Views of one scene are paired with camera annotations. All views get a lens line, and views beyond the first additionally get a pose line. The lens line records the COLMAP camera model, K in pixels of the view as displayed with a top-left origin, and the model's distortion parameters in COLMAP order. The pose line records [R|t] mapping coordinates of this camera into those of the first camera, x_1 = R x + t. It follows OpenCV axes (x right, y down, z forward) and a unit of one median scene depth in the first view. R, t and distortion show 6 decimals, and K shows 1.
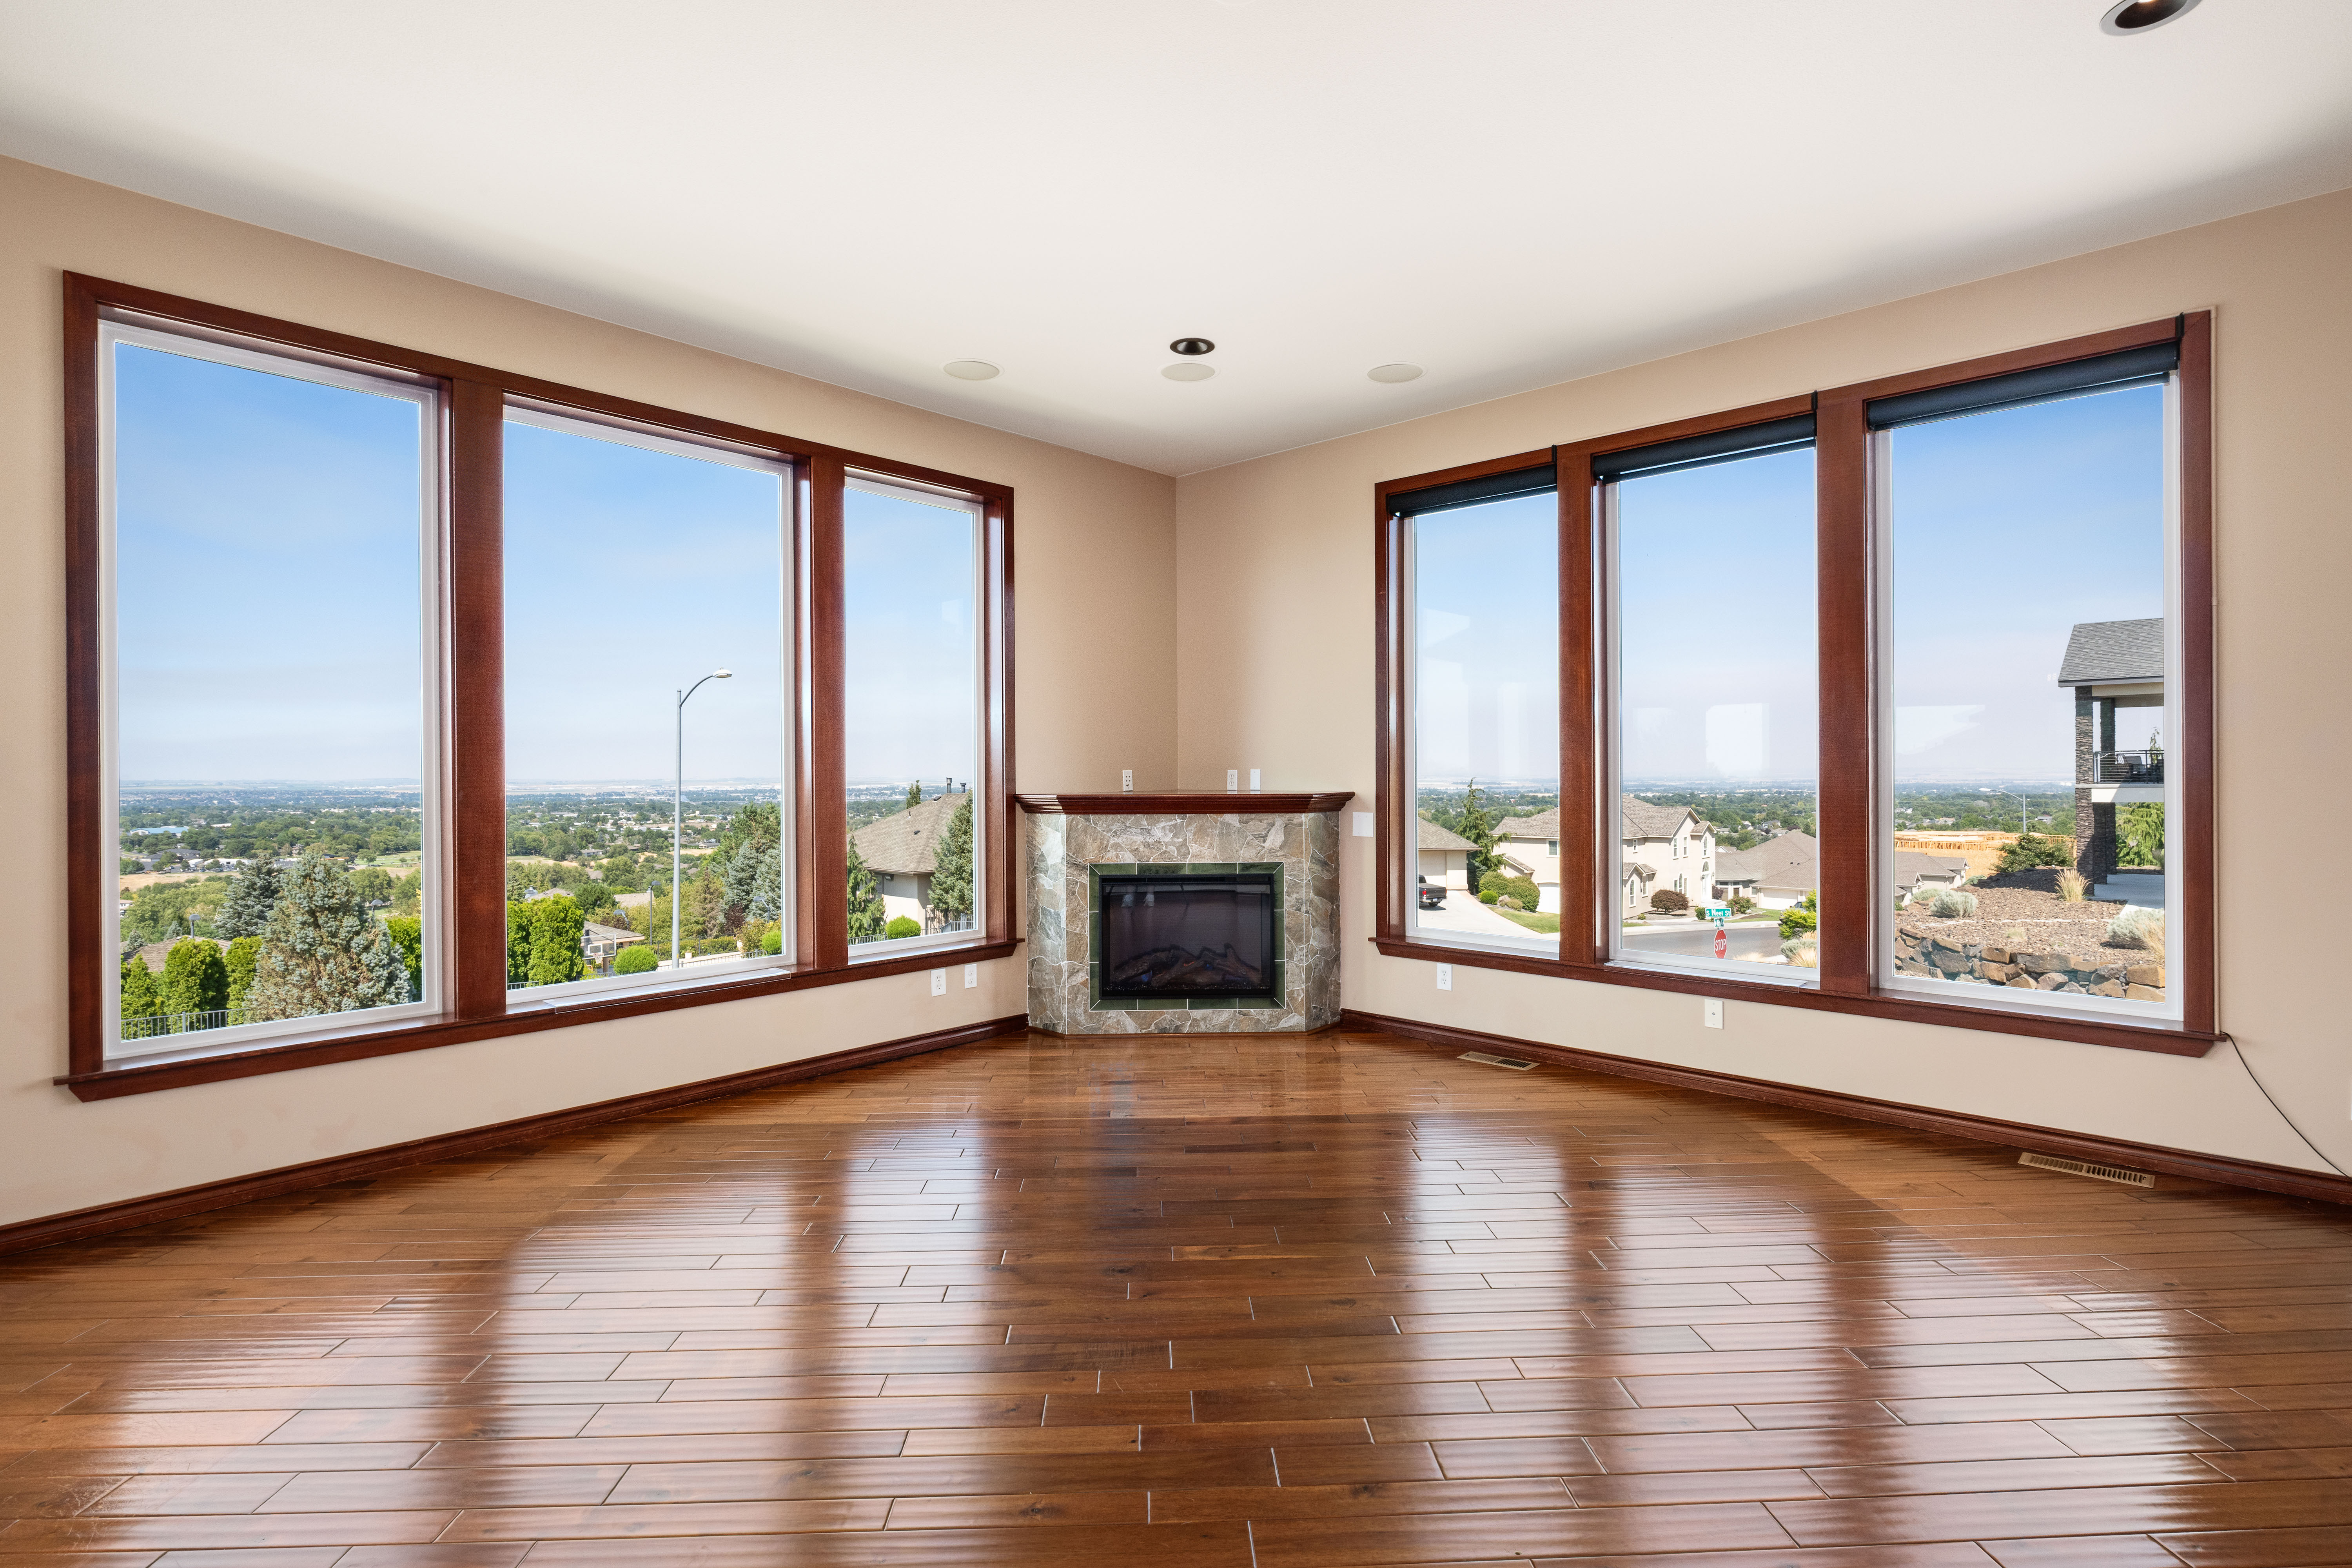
lens RADIAL K [[1127.1, 0, 1180.1], [0, 1127.1, 776.8], [0, 0, 1]] dist [0.000242, 0.000101]
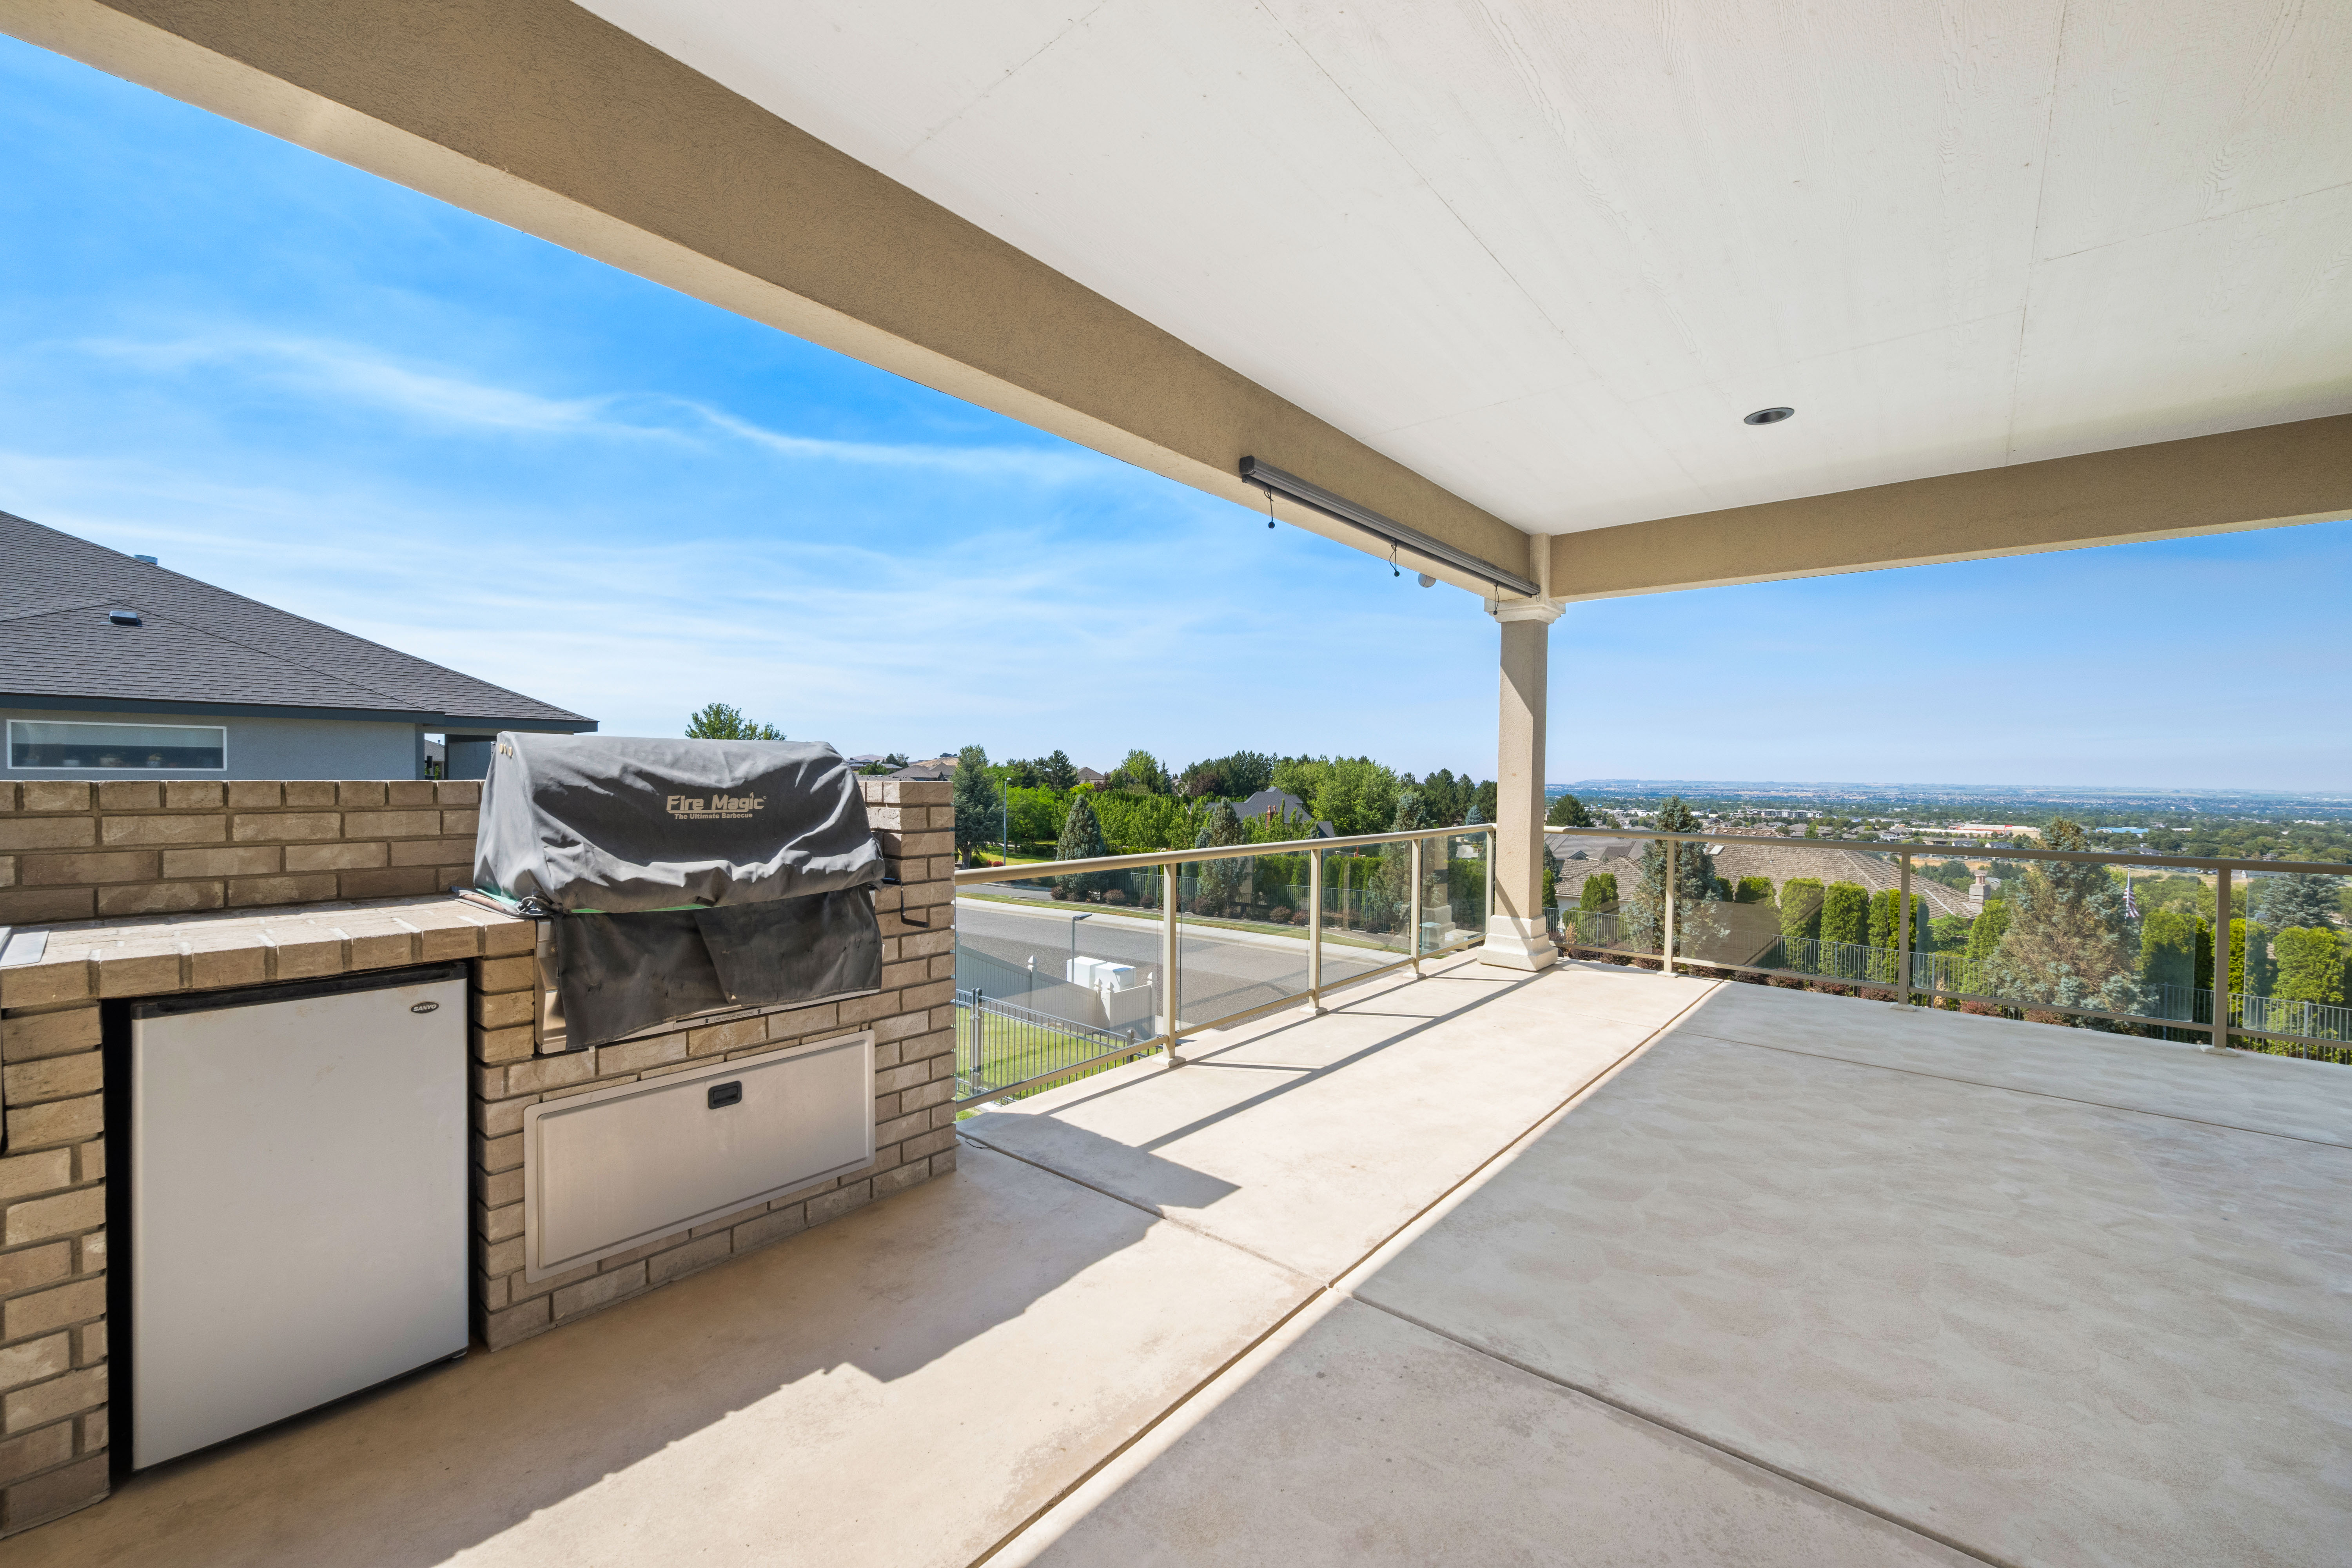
lens RADIAL K [[917.3, 0, 1182.6], [0, 917.3, 790.7], [0, 0, 1]] dist [0.000309, 0.000317]
pose [[0.039606, 0.026425, -0.998866, -0.122559], [-0.018012, 0.999507, 0.025728, 0.005835], [0.999053, 0.016972, 0.040062, -0.149804]]
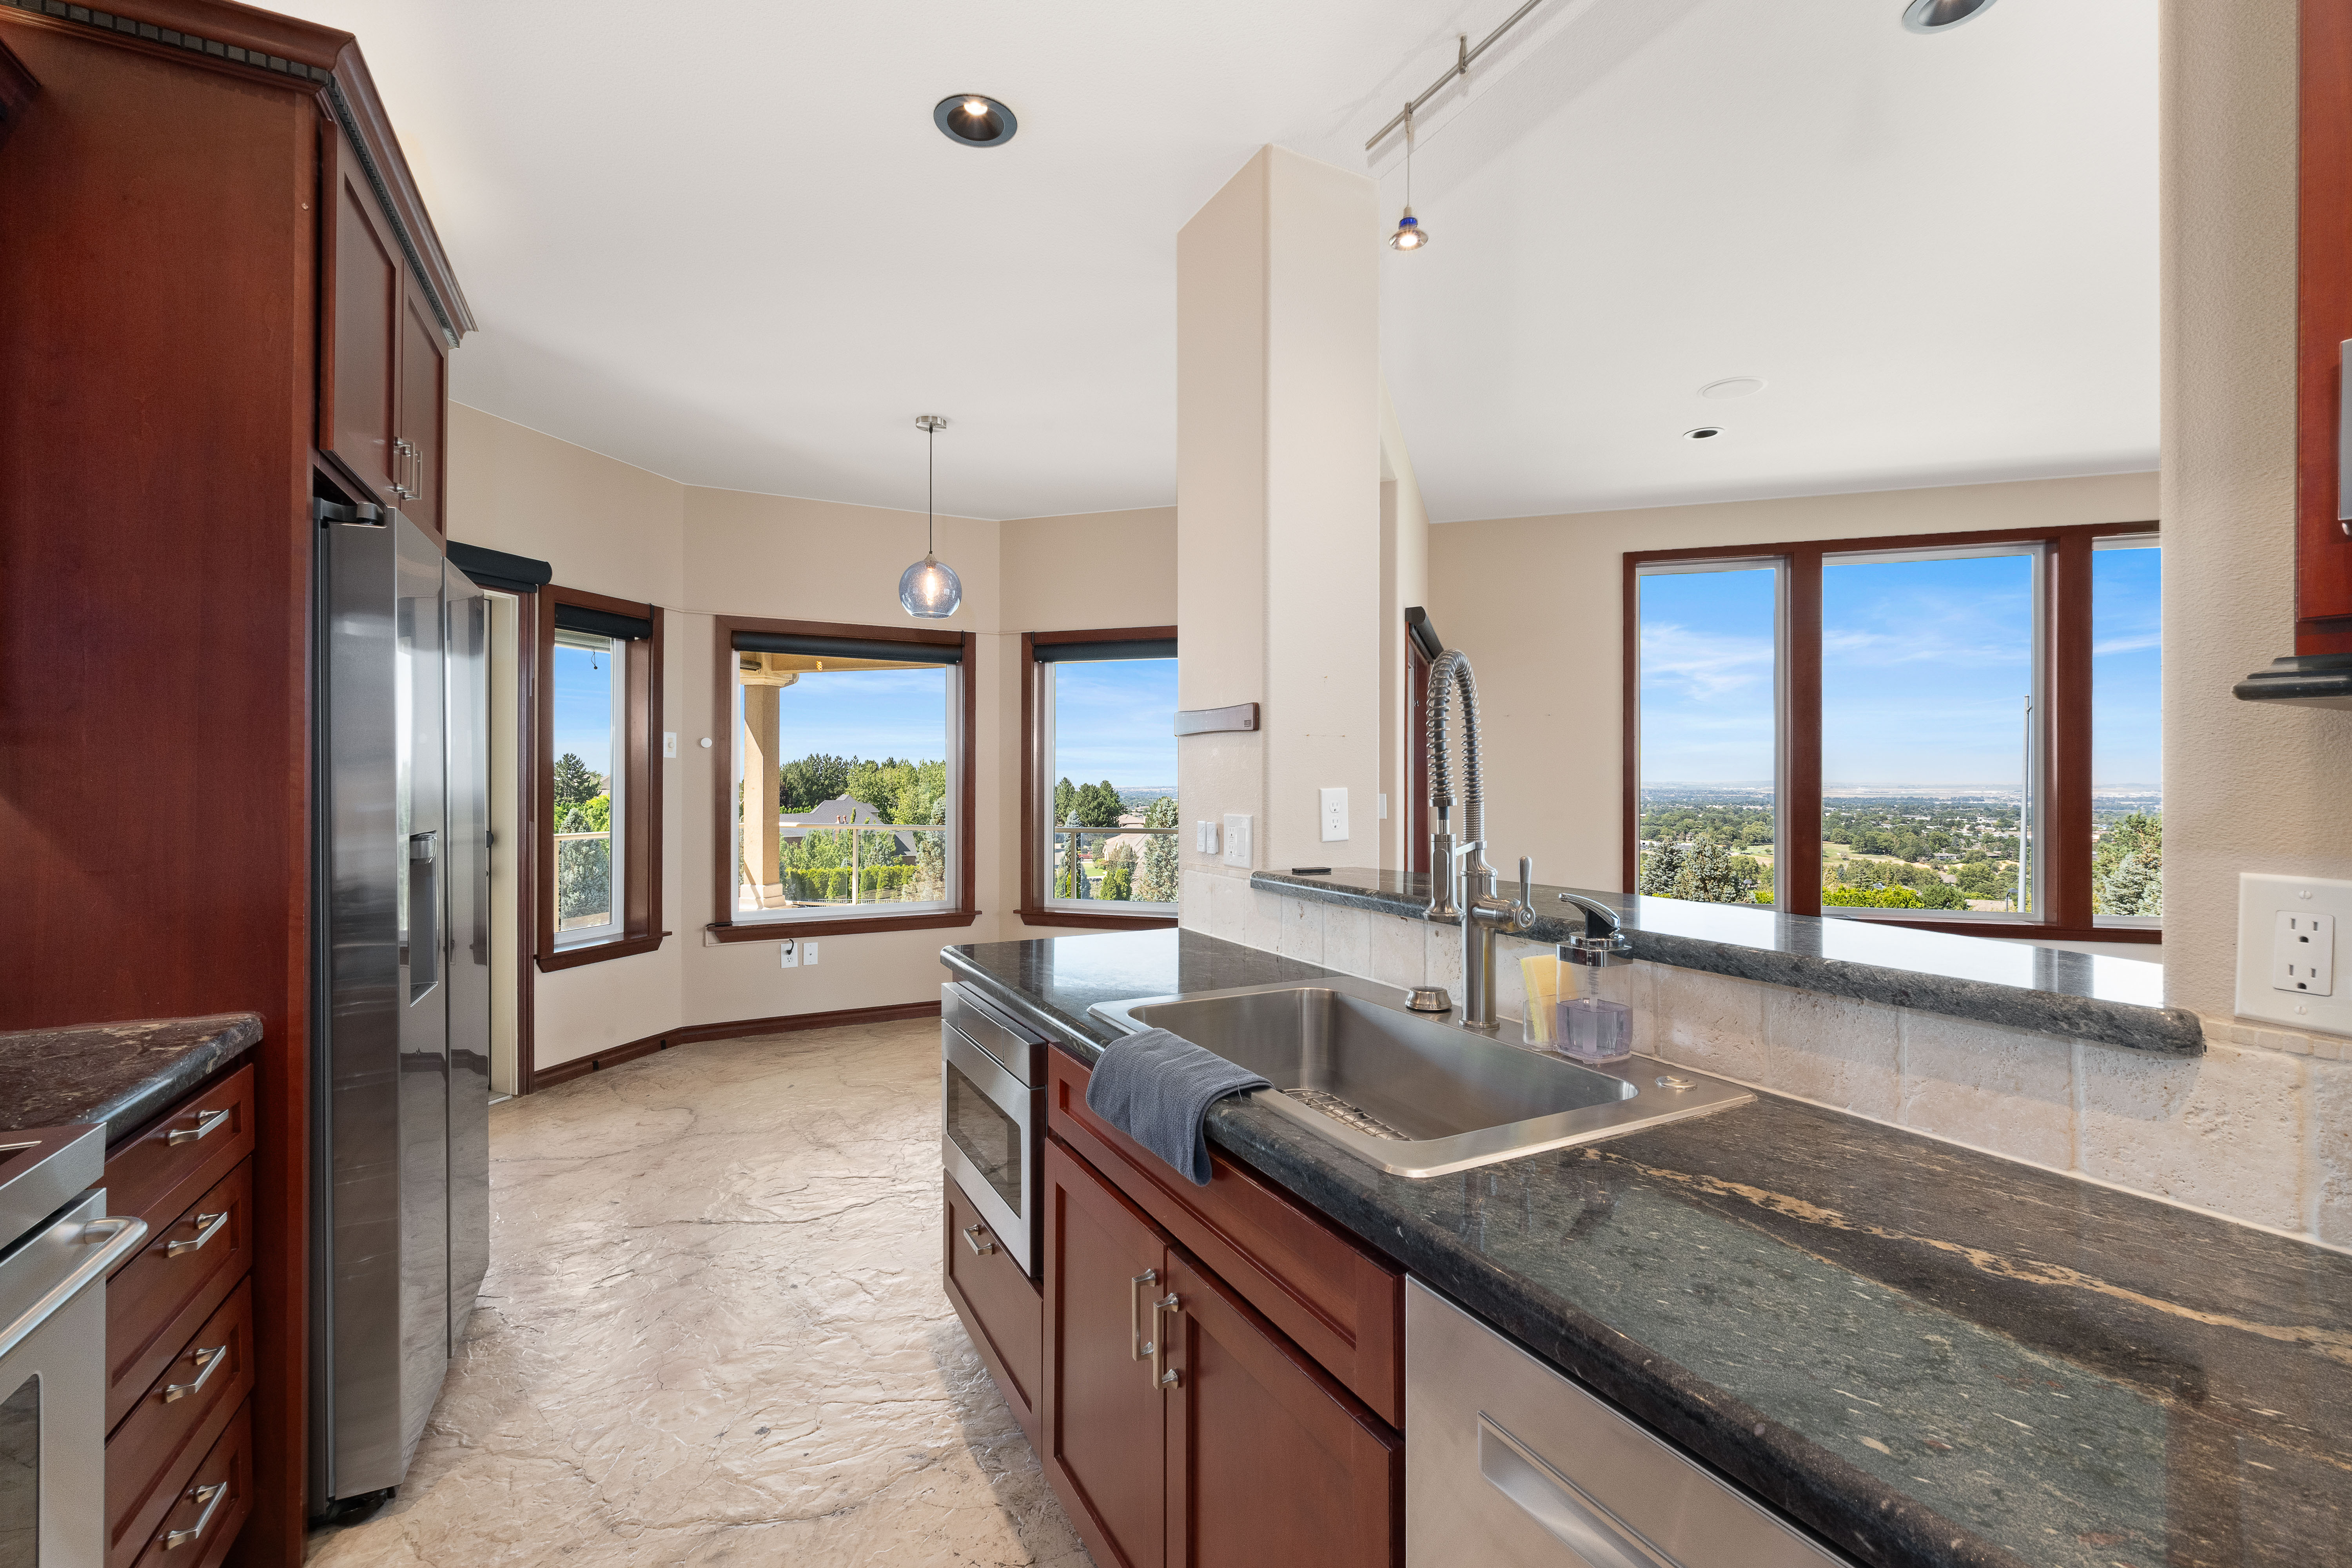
lens RADIAL K [[1011.8, 0, 1187.4], [0, 1011.8, 775.4], [0, 0, 1]] dist [-0.002856, -0.000285]
pose [[0.430779, 0.002911, -0.902453, 0.053415], [-0.007366, 0.999973, -0.000291, 0.000525], [0.902428, 0.006773, 0.430788, -0.076040]]
